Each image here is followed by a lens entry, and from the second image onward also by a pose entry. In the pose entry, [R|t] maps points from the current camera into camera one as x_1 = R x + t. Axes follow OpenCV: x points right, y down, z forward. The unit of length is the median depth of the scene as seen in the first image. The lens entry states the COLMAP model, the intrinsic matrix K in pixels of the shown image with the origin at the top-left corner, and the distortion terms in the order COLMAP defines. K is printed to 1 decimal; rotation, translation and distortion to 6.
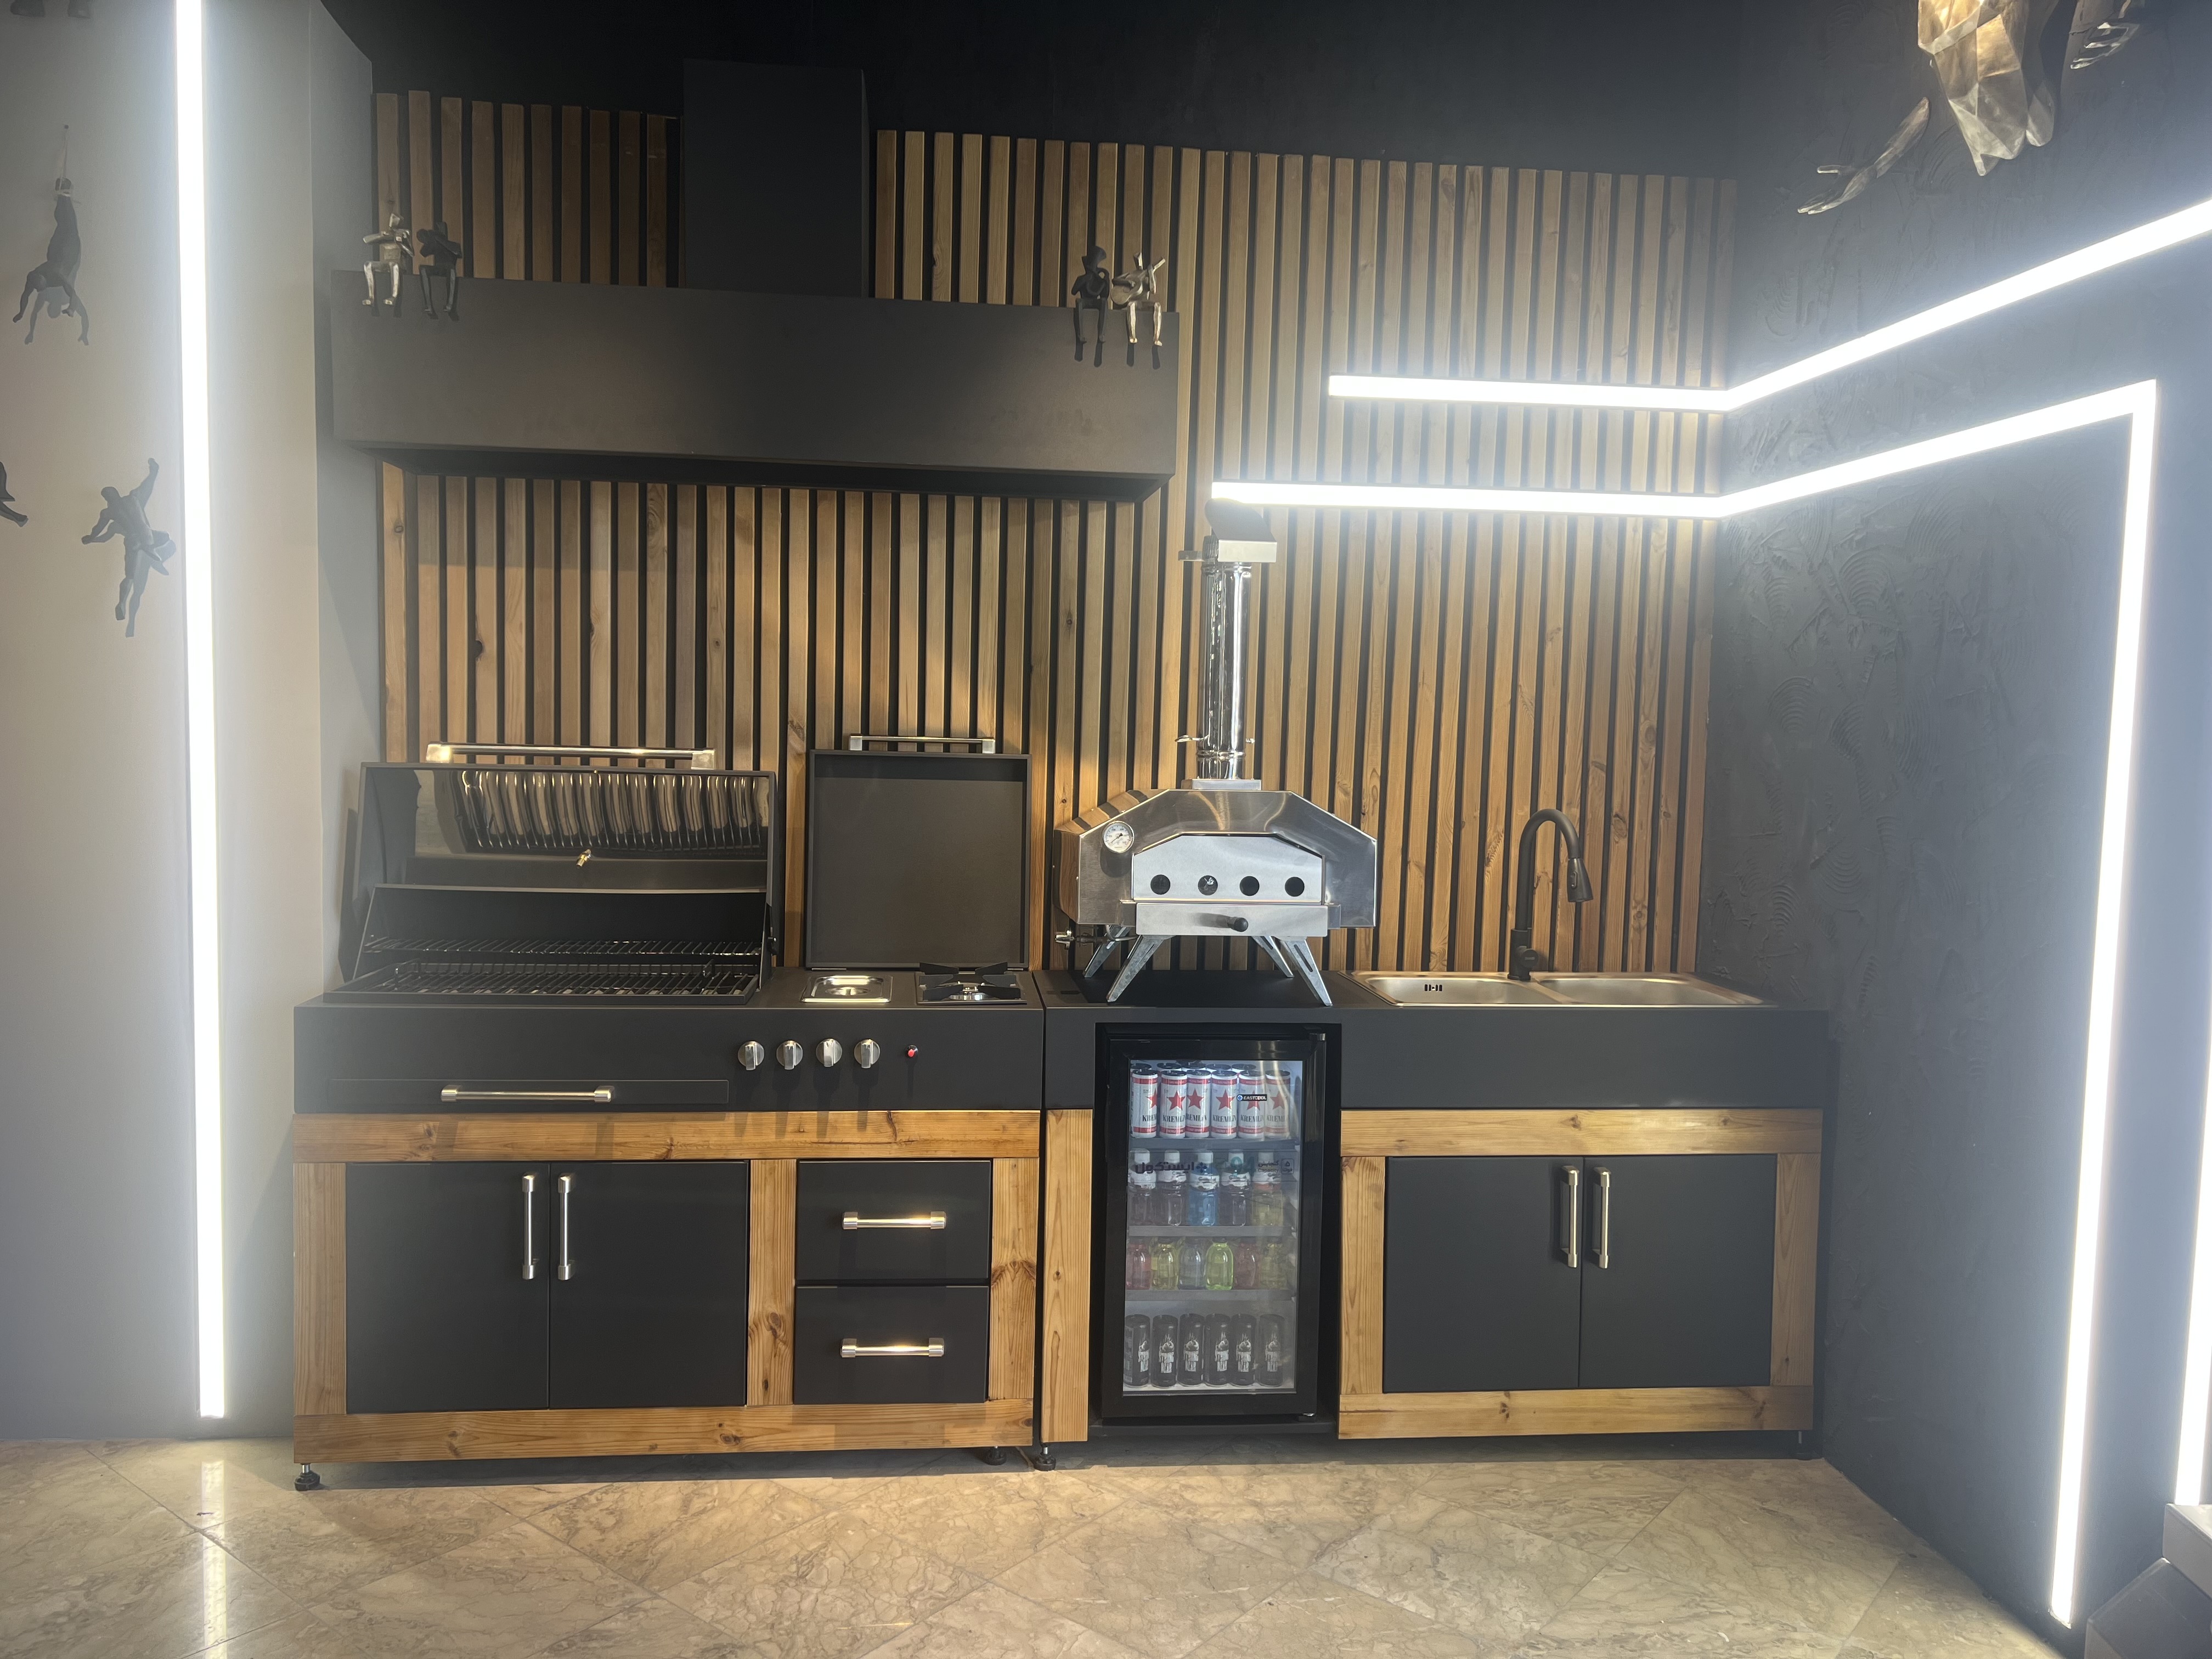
lens RADIAL K [[1651.9, 0, 1096.6], [0, 1651.9, 842.0], [0, 0, 1]] dist [0.058146, -0.068016]
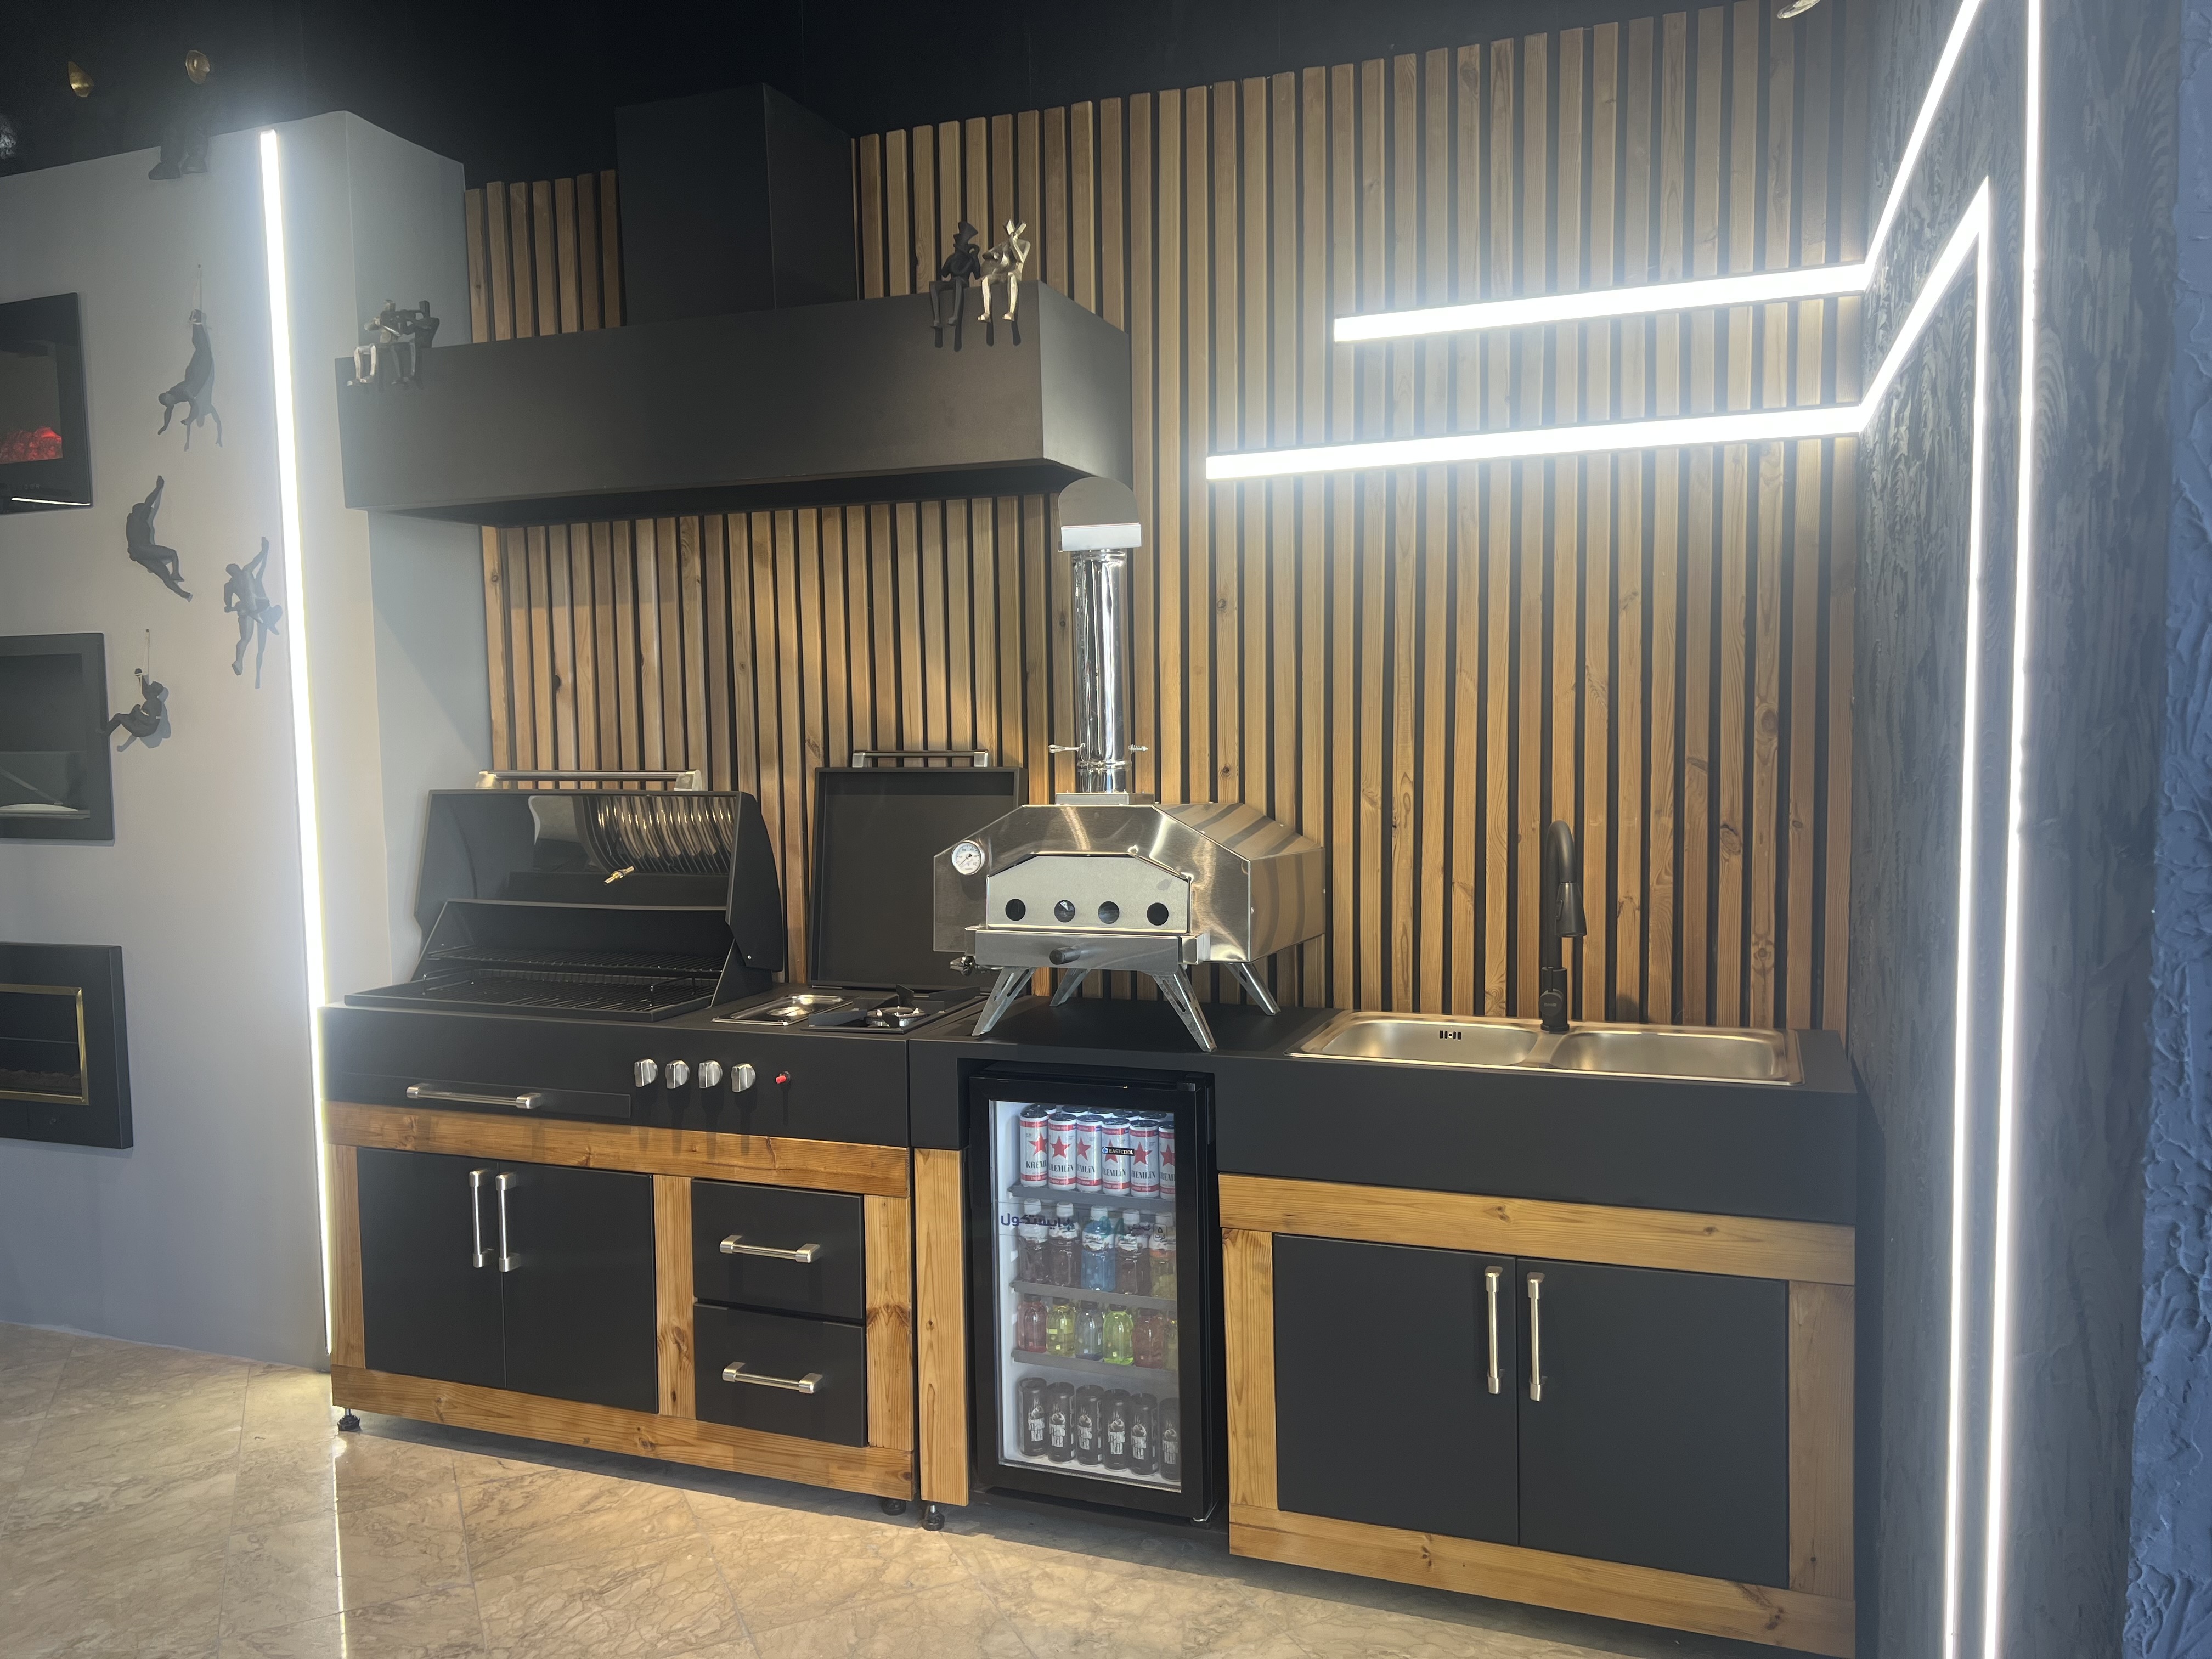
lens RADIAL K [[1651.9, 0, 1104.8], [0, 1651.9, 842.1], [0, 0, 1]] dist [0.058146, -0.068016]
pose [[0.897623, -0.003091, -0.440754, 0.469537], [0.004064, 0.999991, 0.001264, -0.012376], [0.440746, -0.002926, 0.897627, 0.195845]]
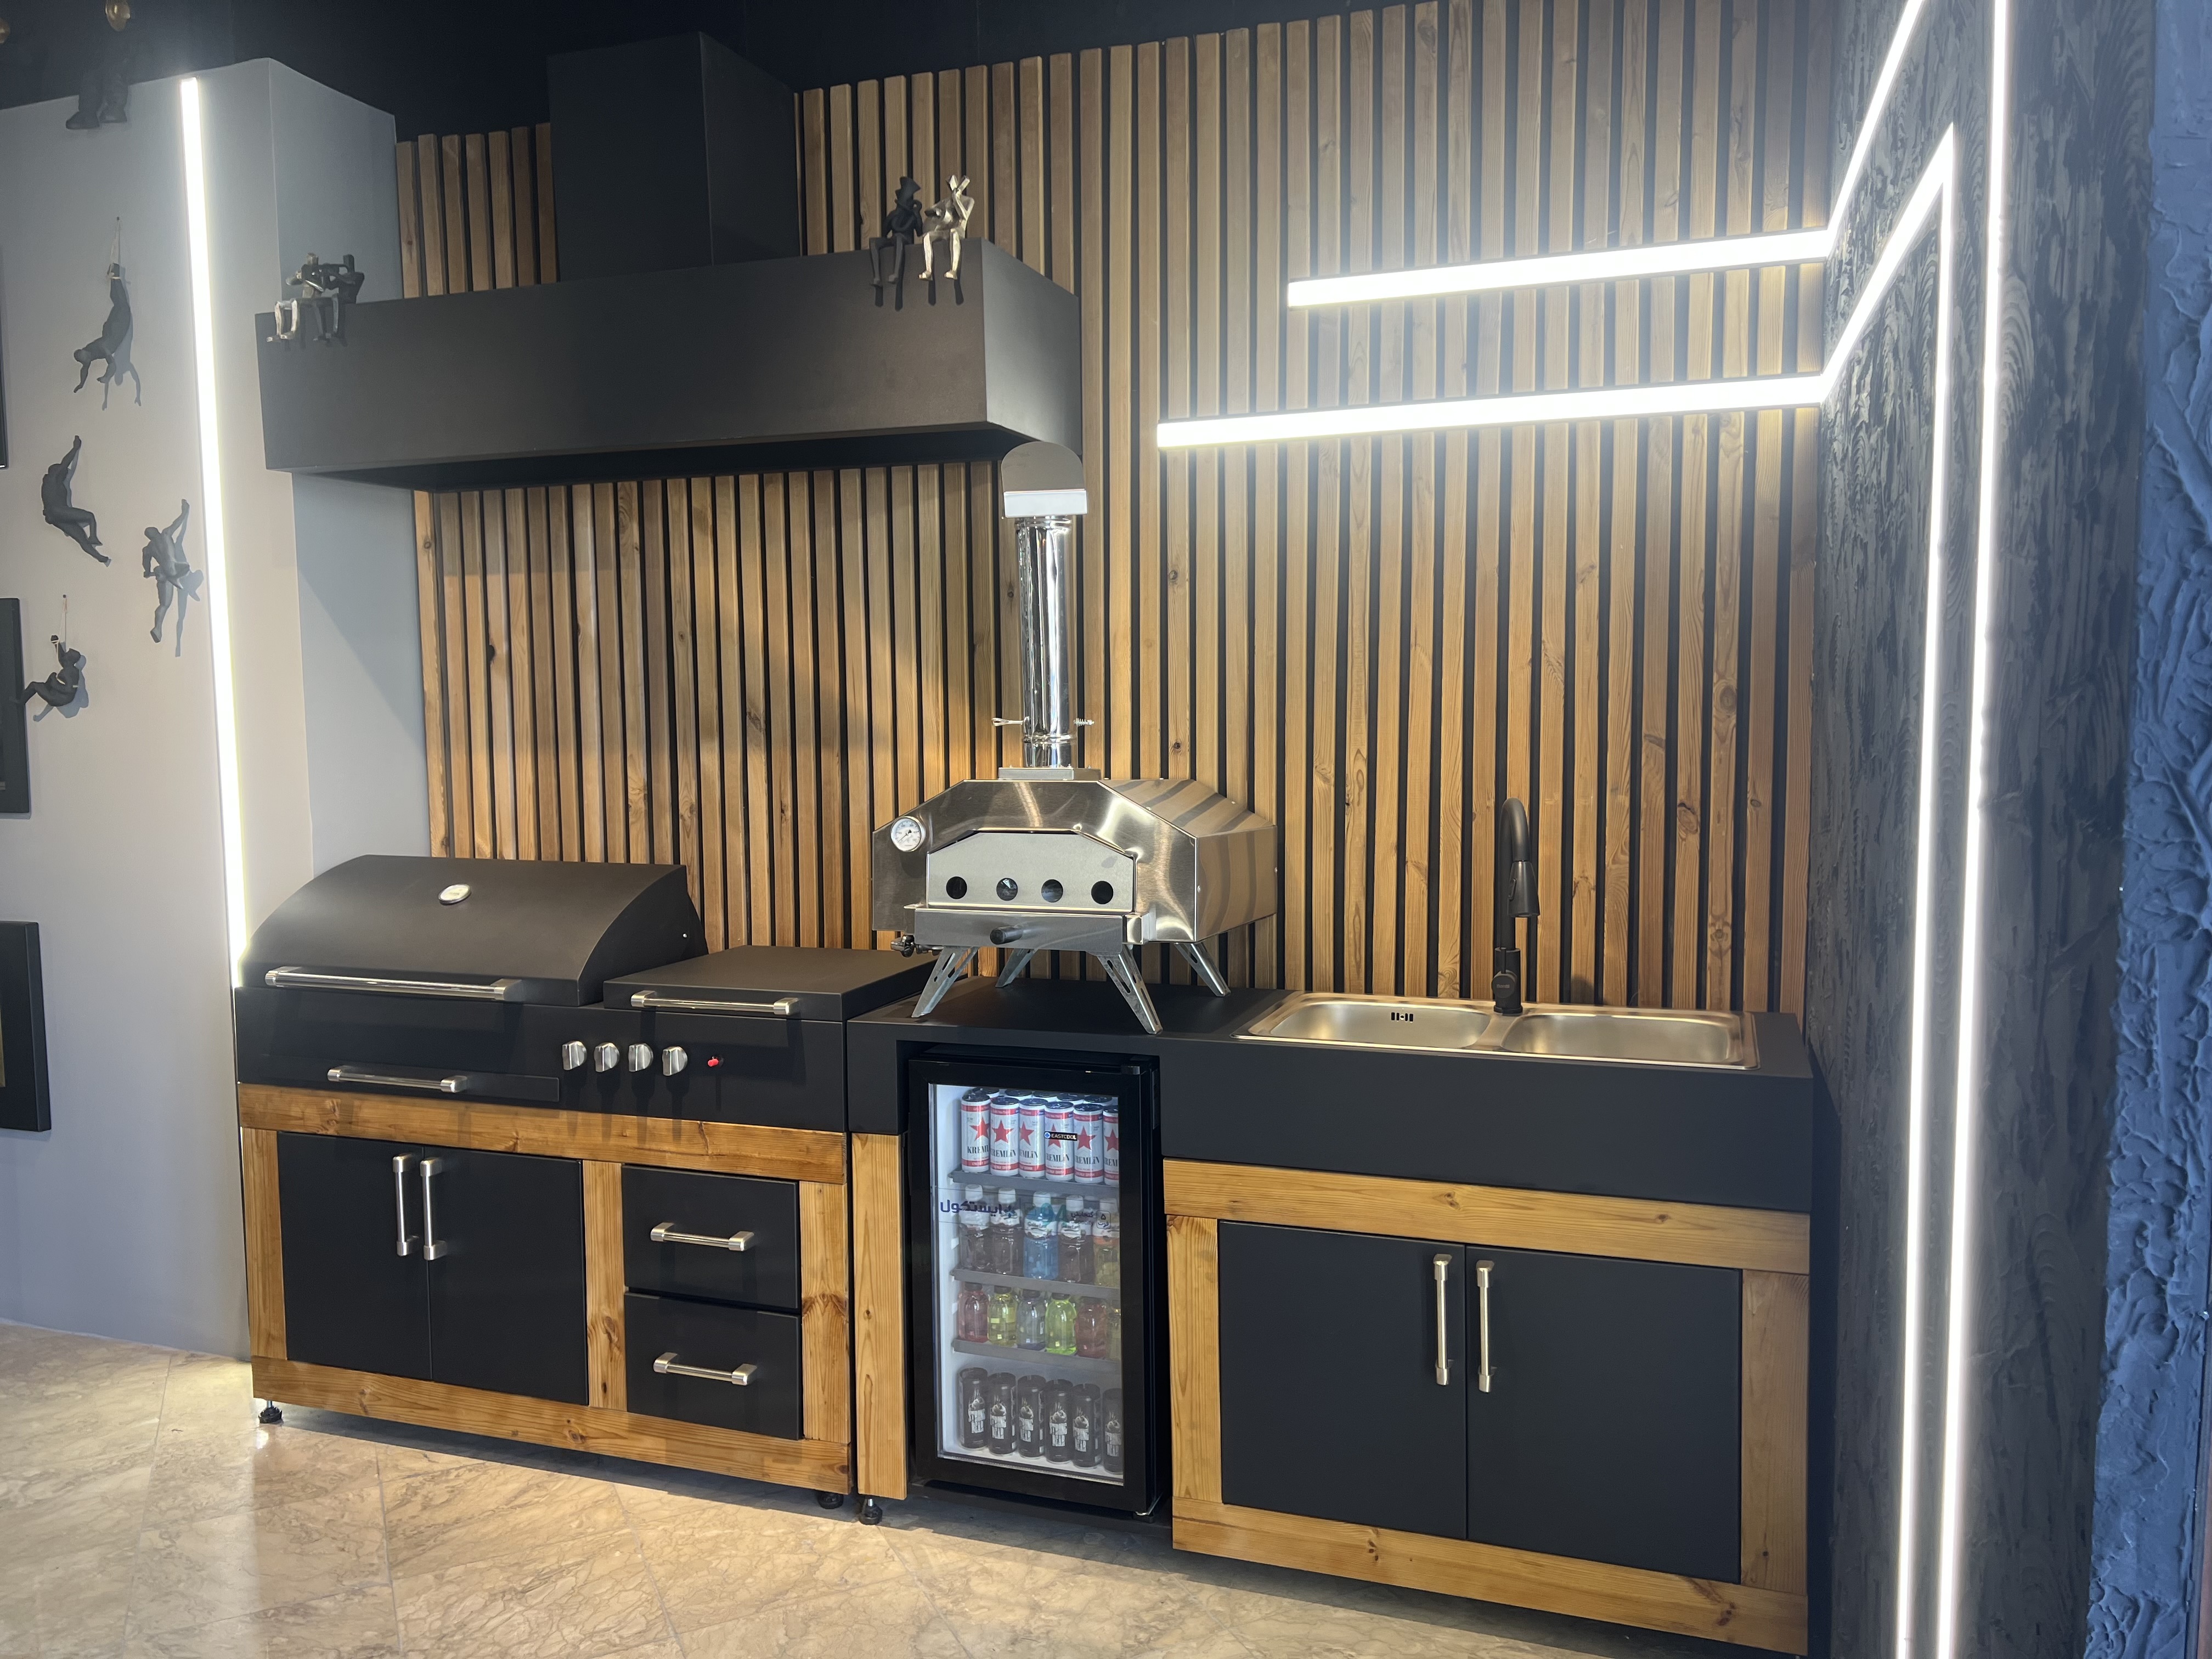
lens RADIAL K [[1651.9, 0, 1106.4], [0, 1651.9, 833.0], [0, 0, 1]] dist [0.058146, -0.068016]
pose [[0.906039, 0.003297, -0.423182, 0.470586], [-0.000063, 0.999971, 0.007655, -0.010168], [0.423195, -0.006909, 0.906012, 0.223957]]
